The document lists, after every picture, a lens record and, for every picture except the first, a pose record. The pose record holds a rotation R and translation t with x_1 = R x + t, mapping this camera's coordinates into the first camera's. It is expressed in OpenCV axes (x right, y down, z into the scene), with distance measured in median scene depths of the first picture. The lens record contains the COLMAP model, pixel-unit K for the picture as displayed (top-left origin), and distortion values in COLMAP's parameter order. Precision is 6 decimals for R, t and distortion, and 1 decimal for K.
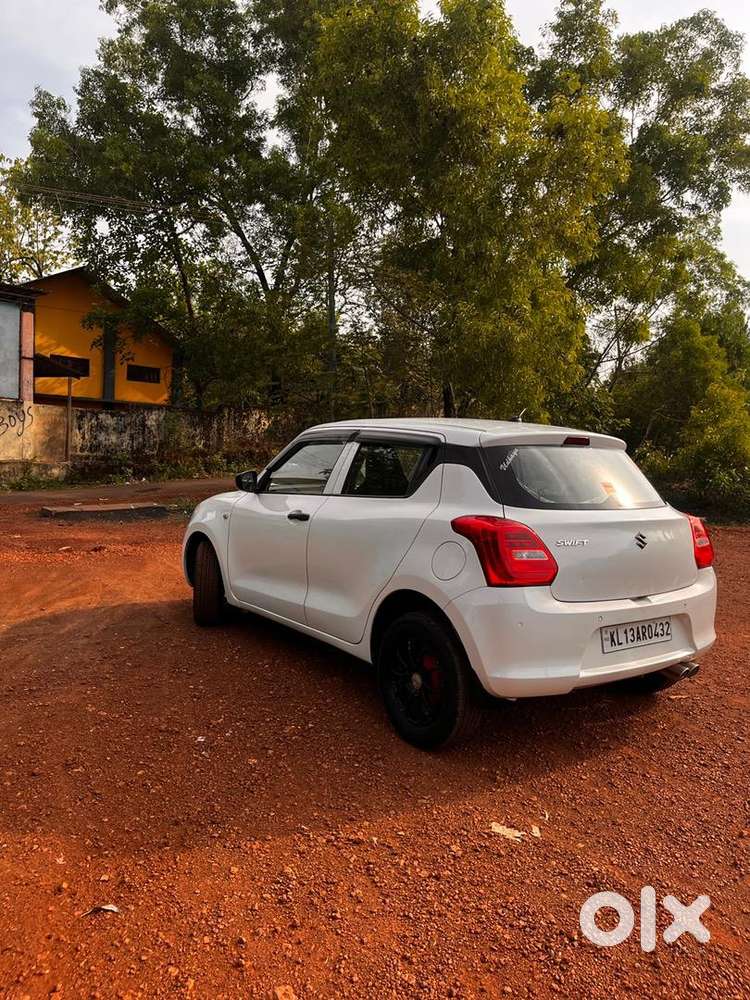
lens RADIAL K [[761.8, 0, 375.0], [0, 761.8, 500.0], [0, 0, 1]] dist [0.061628, -0.085153]
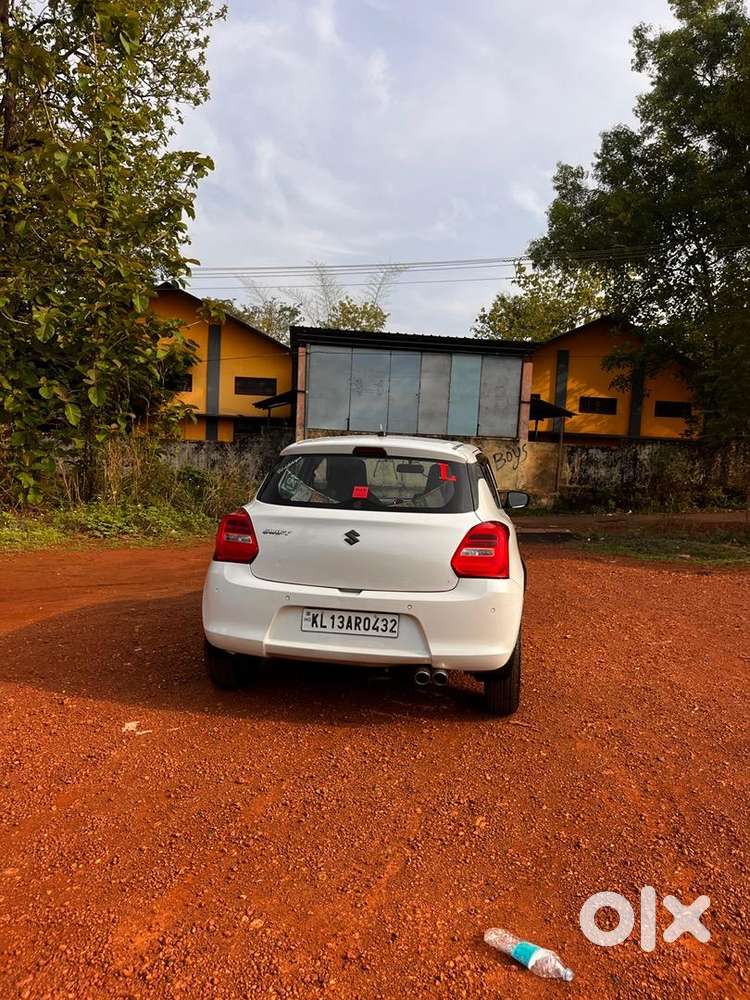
lens RADIAL K [[764.3, 0, 373.4], [0, 764.3, 496.3], [0, 0, 1]] dist [0.060398, -0.077809]
pose [[0.696806, 0.023710, -0.716868, 0.205754], [-0.064144, 0.997509, -0.029356, 0.004327], [0.714386, 0.066438, 0.696591, 0.044801]]
